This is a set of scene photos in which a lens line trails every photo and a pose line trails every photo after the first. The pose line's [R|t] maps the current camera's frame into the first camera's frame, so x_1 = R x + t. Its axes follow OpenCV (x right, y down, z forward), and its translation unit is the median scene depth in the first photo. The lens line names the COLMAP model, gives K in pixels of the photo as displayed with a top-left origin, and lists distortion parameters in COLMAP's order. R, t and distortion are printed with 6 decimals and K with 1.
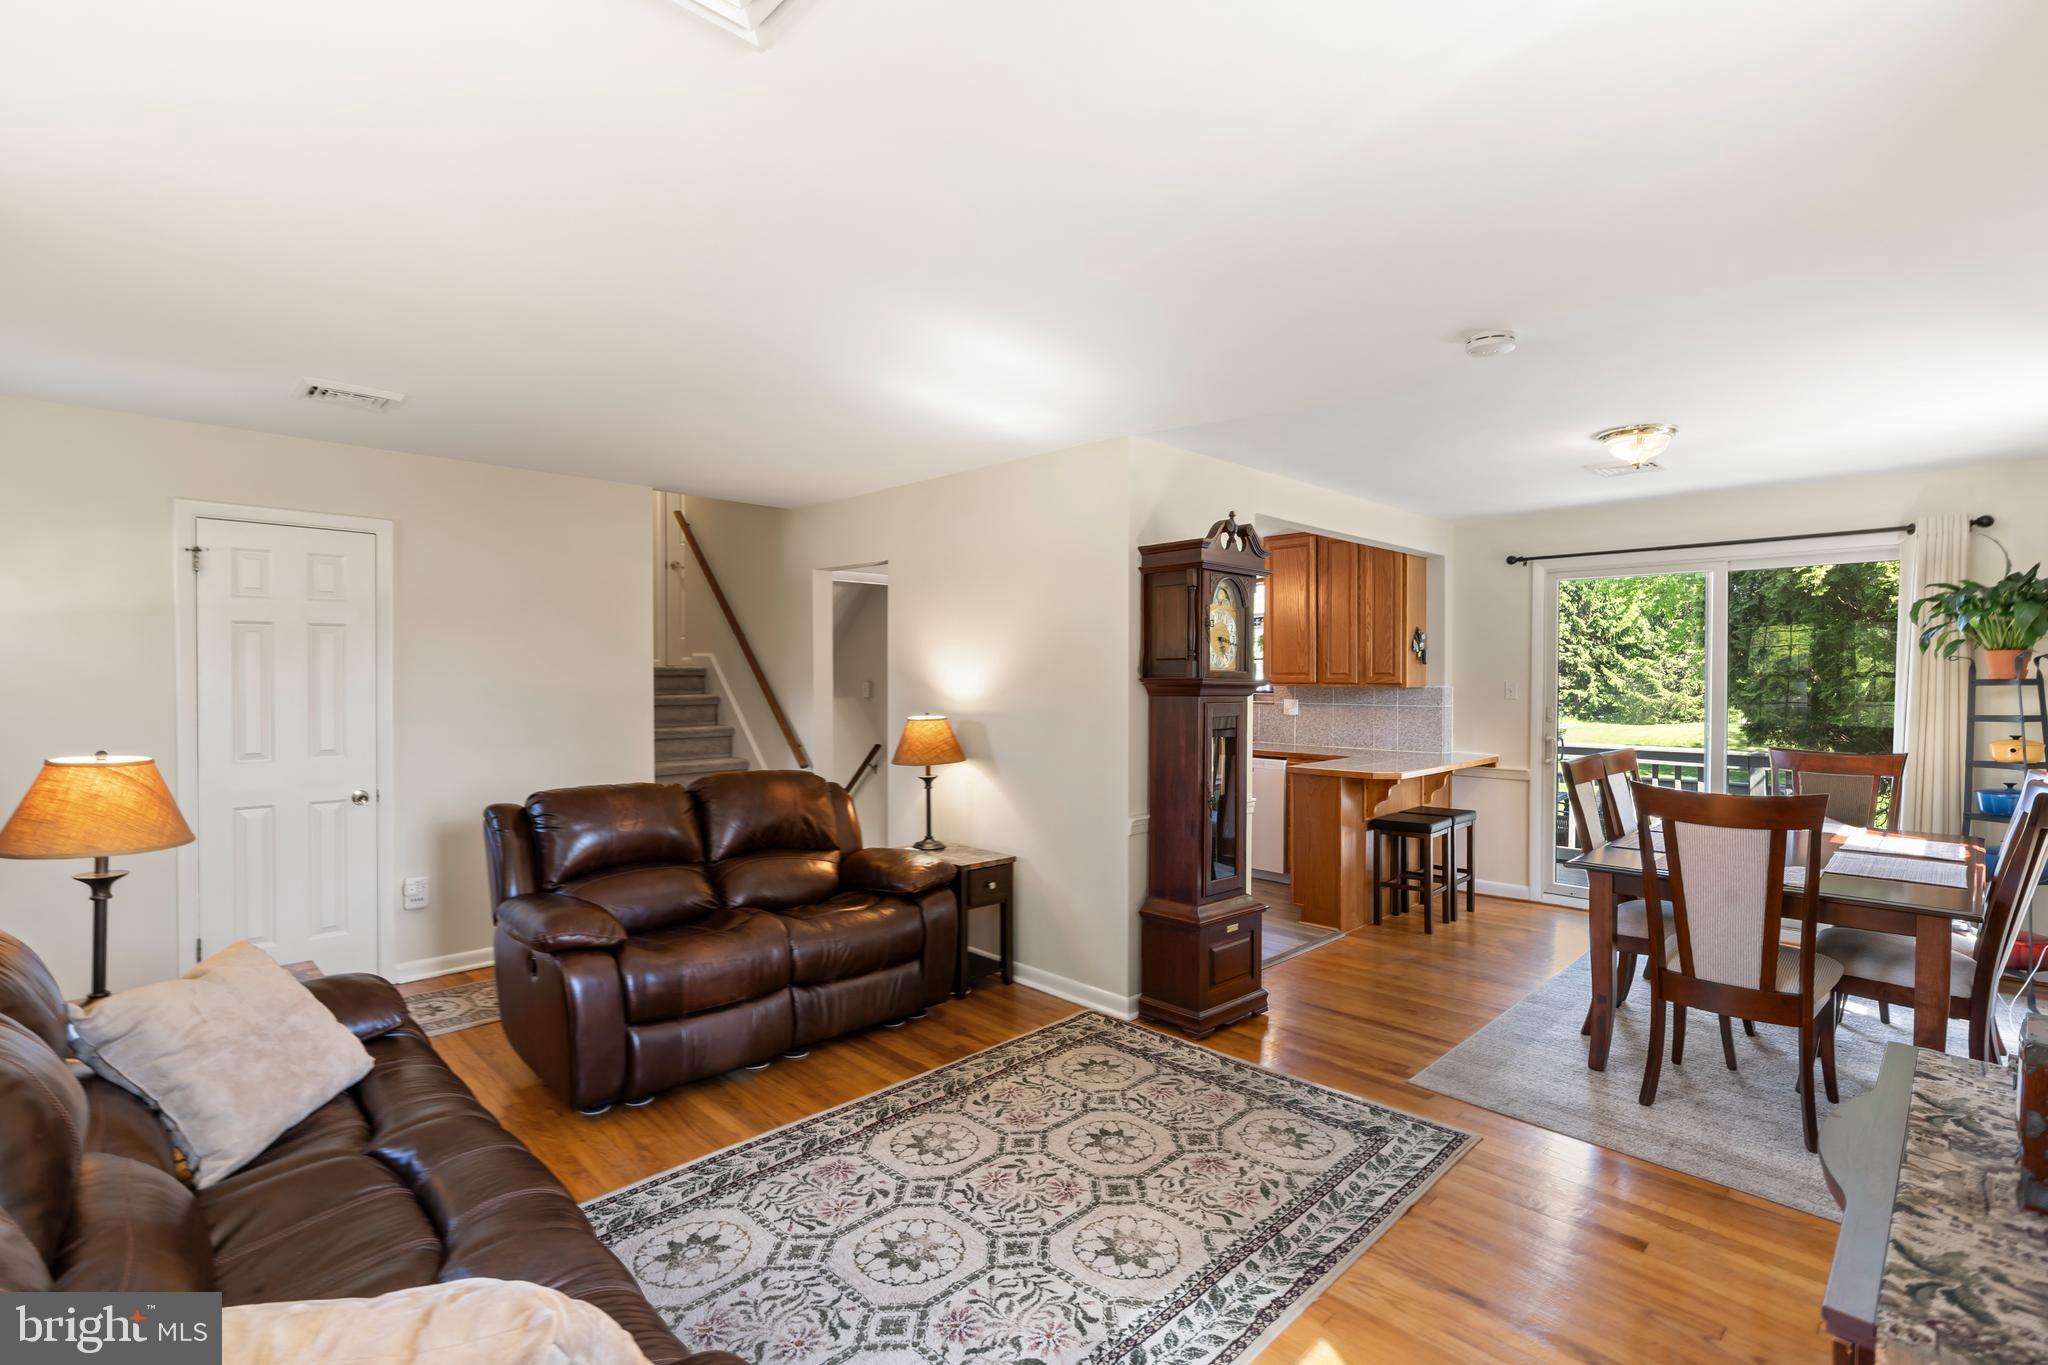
lens RADIAL K [[947.8, 0, 1028.6], [0, 947.8, 681.9], [0, 0, 1]] dist [-0.008745, 0.002735]
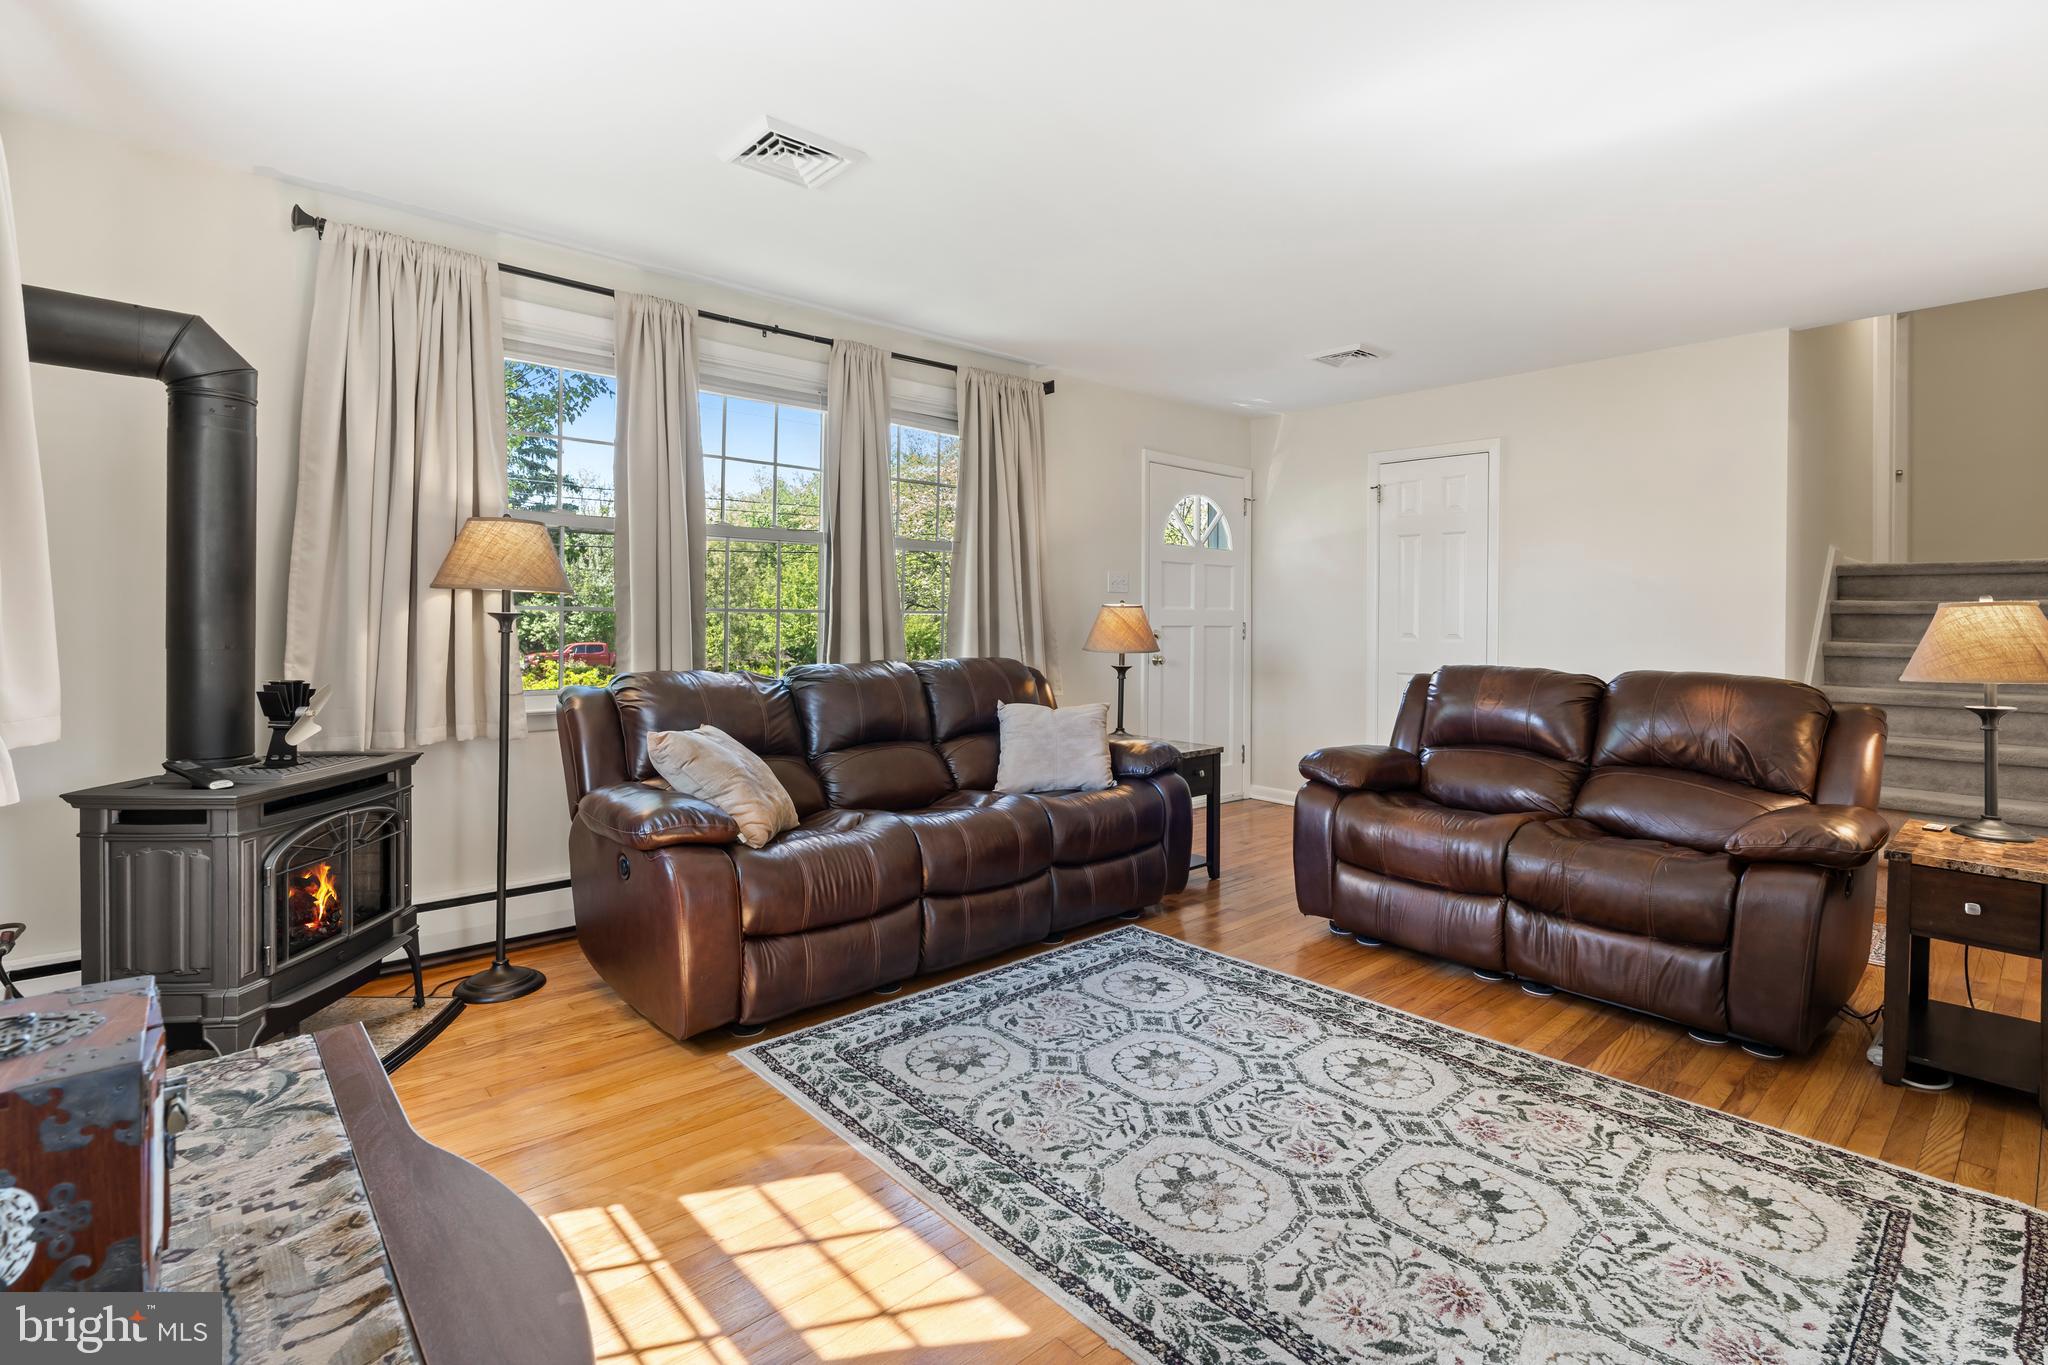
lens RADIAL K [[947.8, 0, 1031.9], [0, 947.8, 625.7], [0, 0, 1]] dist [-0.008745, 0.002735]
pose [[-0.039912, 0.005733, -0.999187, 0.735407], [-0.018580, 0.999806, 0.006479, 0.090183], [0.999030, 0.018824, -0.039798, 0.707509]]
